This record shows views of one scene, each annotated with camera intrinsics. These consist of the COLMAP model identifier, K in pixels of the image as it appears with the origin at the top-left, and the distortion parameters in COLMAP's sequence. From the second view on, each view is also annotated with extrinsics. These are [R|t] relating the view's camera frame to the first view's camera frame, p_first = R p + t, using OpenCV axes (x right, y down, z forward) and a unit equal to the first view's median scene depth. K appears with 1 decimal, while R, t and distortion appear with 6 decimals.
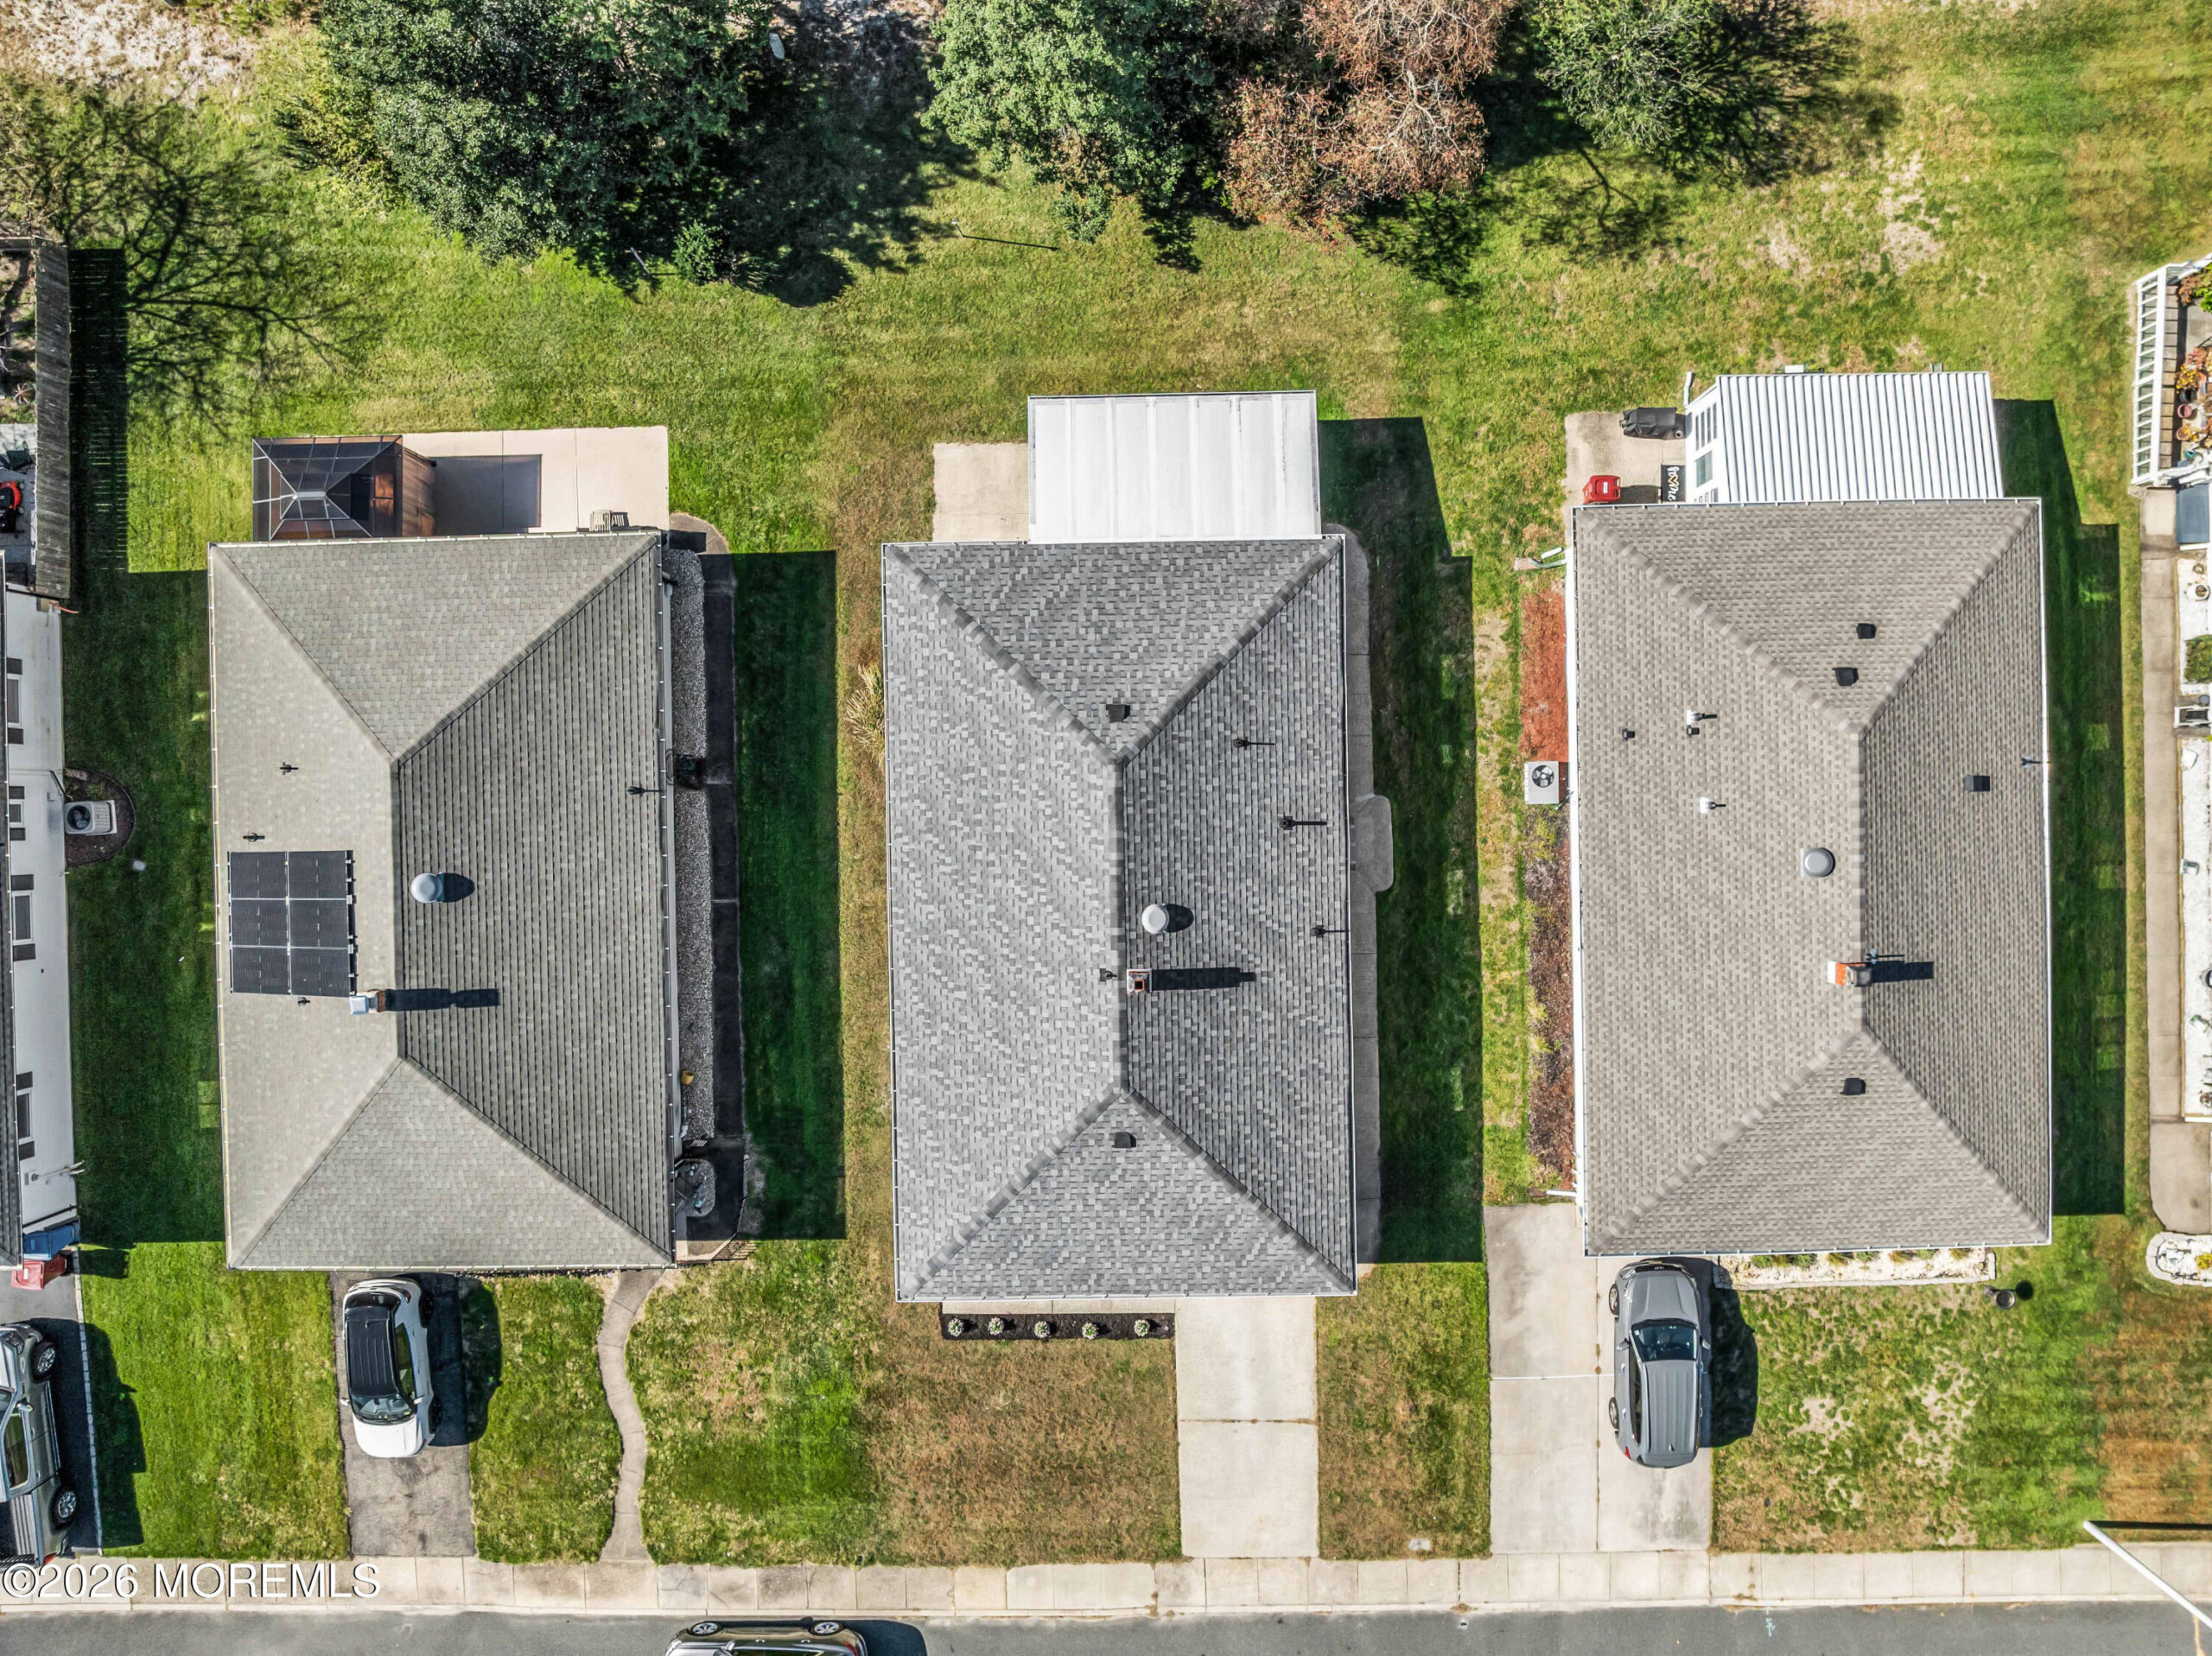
lens RADIAL K [[1535.5, 0, 1106.0], [0, 1535.5, 828.0], [0, 0, 1]] dist [-0.038332, -0.000412]
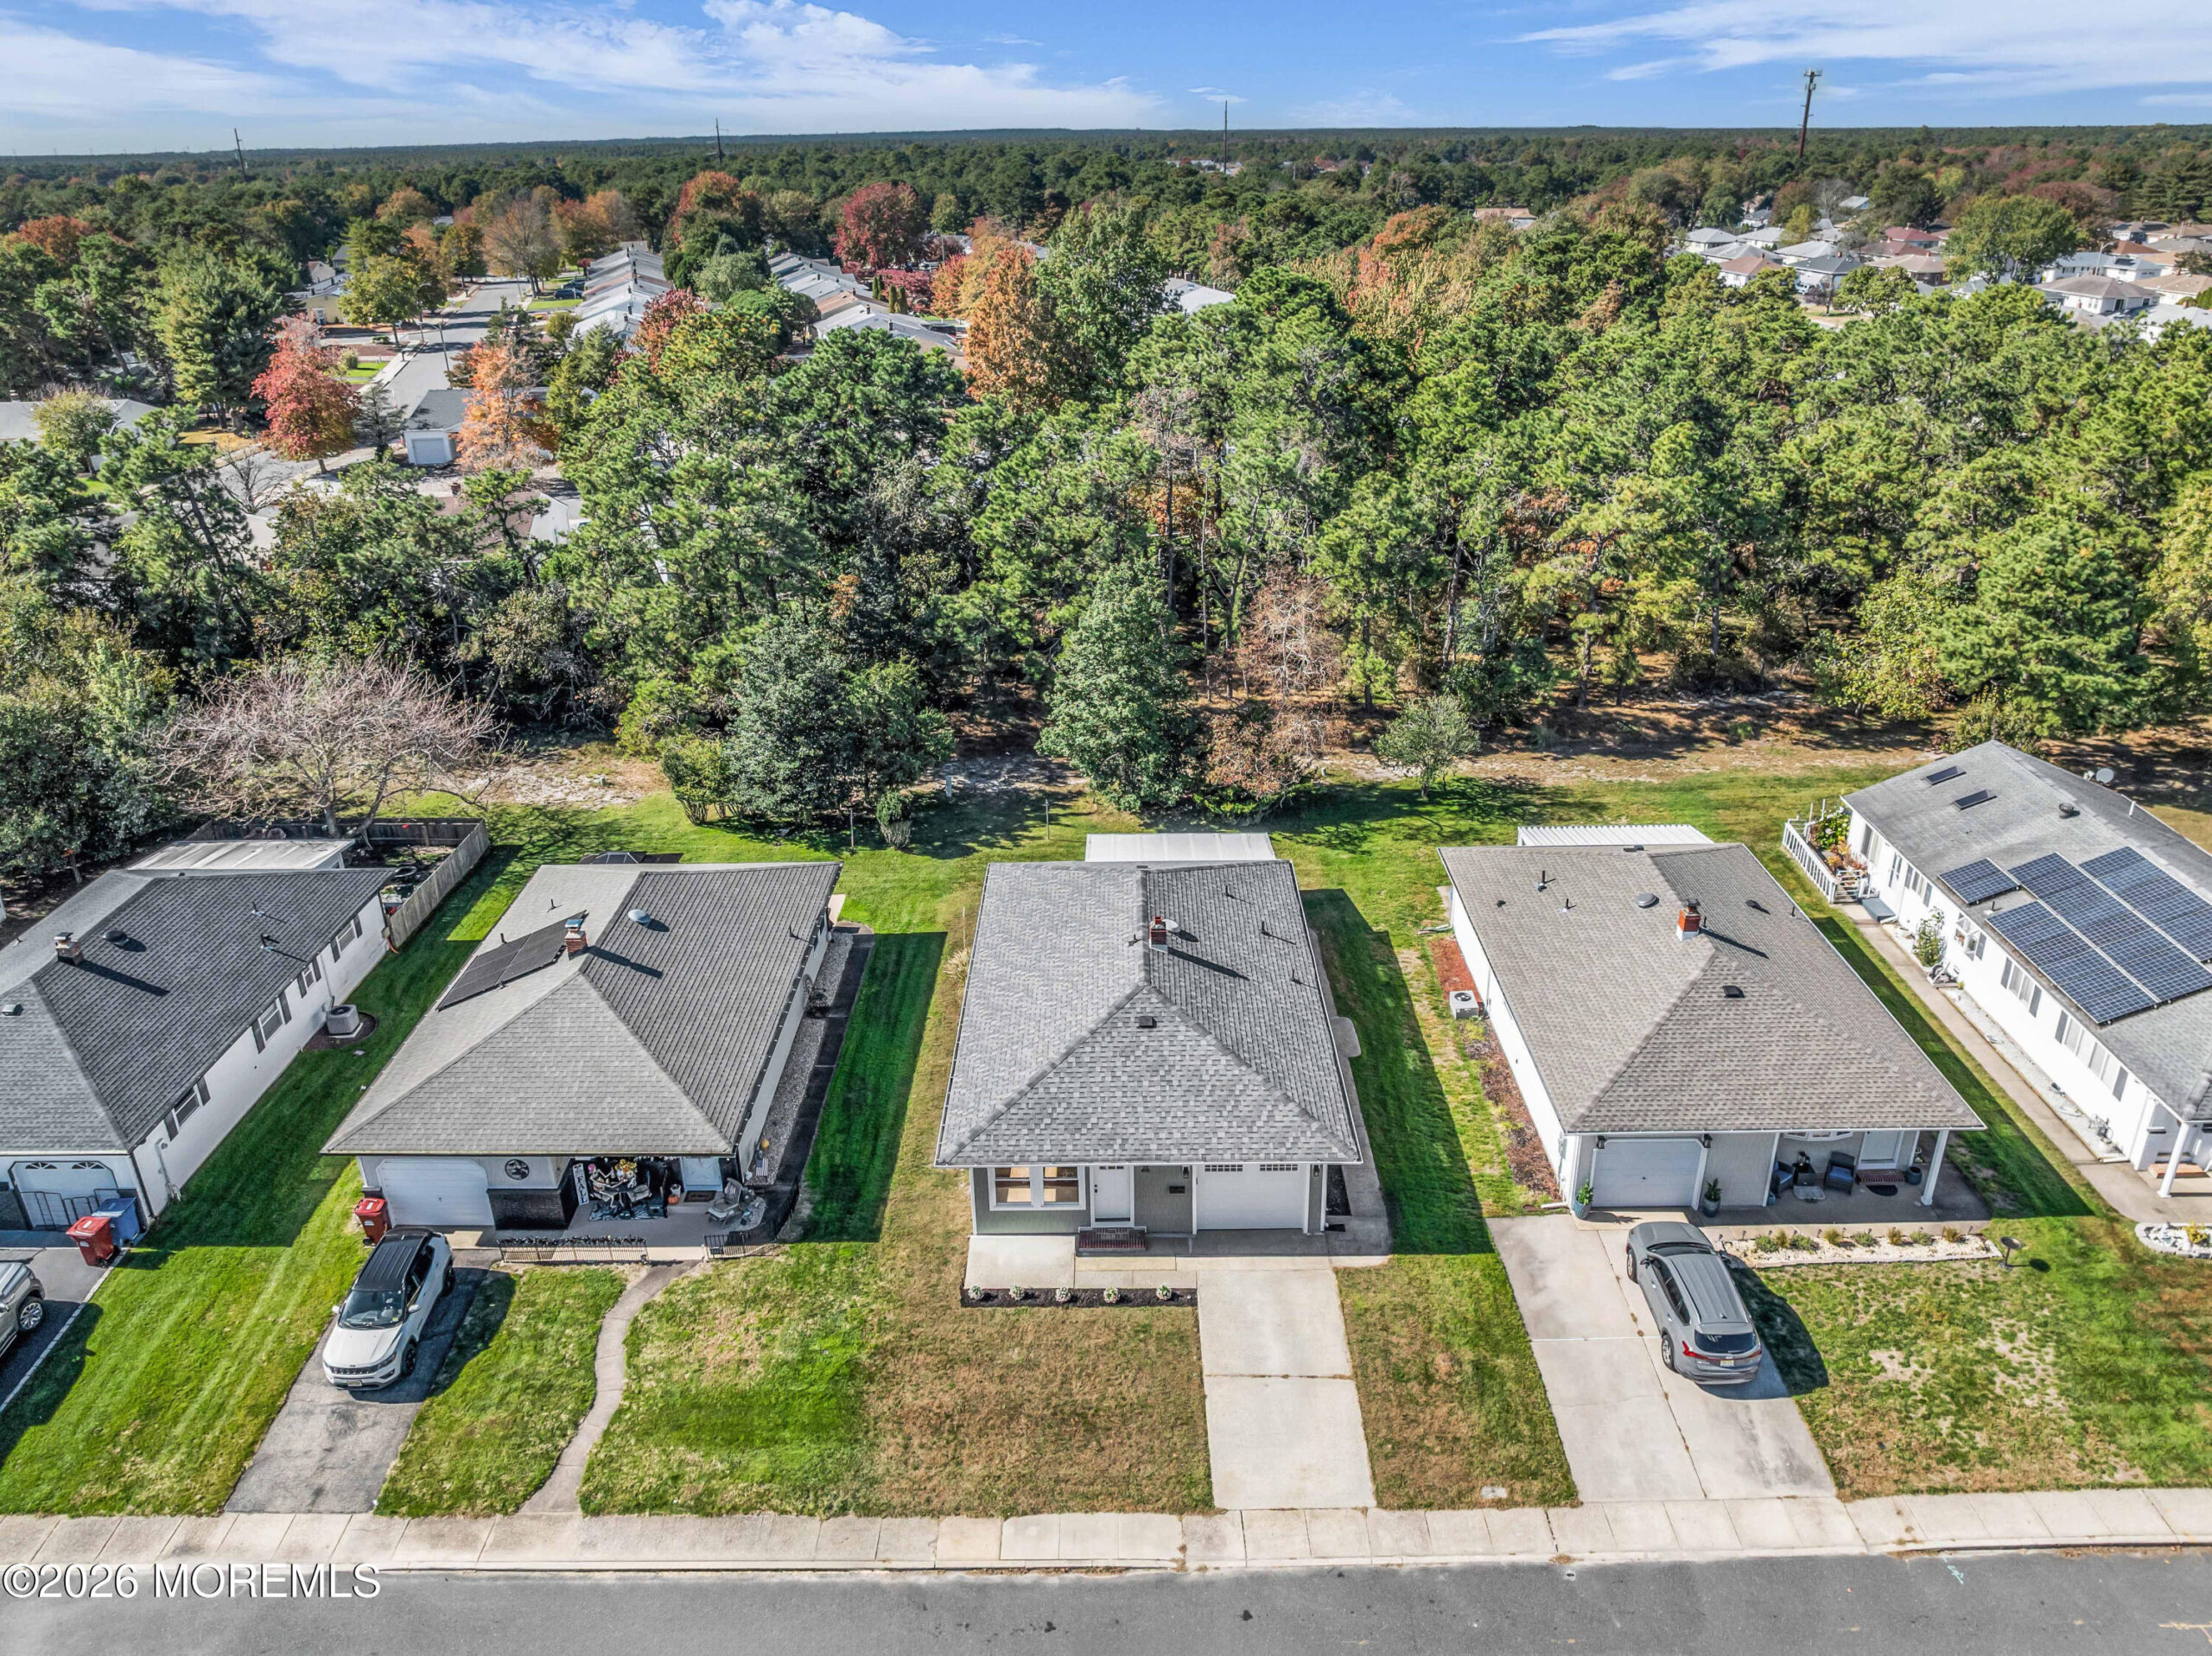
lens RADIAL K [[1582.9, 0, 1106.0], [0, 1582.9, 828.0], [0, 0, 1]] dist [-0.031048, -0.001680]
pose [[0.999659, 0.014149, -0.021937, 0.004077], [-0.025742, 0.394714, -0.918443, 1.139686], [-0.004337, 0.918695, 0.394944, 0.315435]]
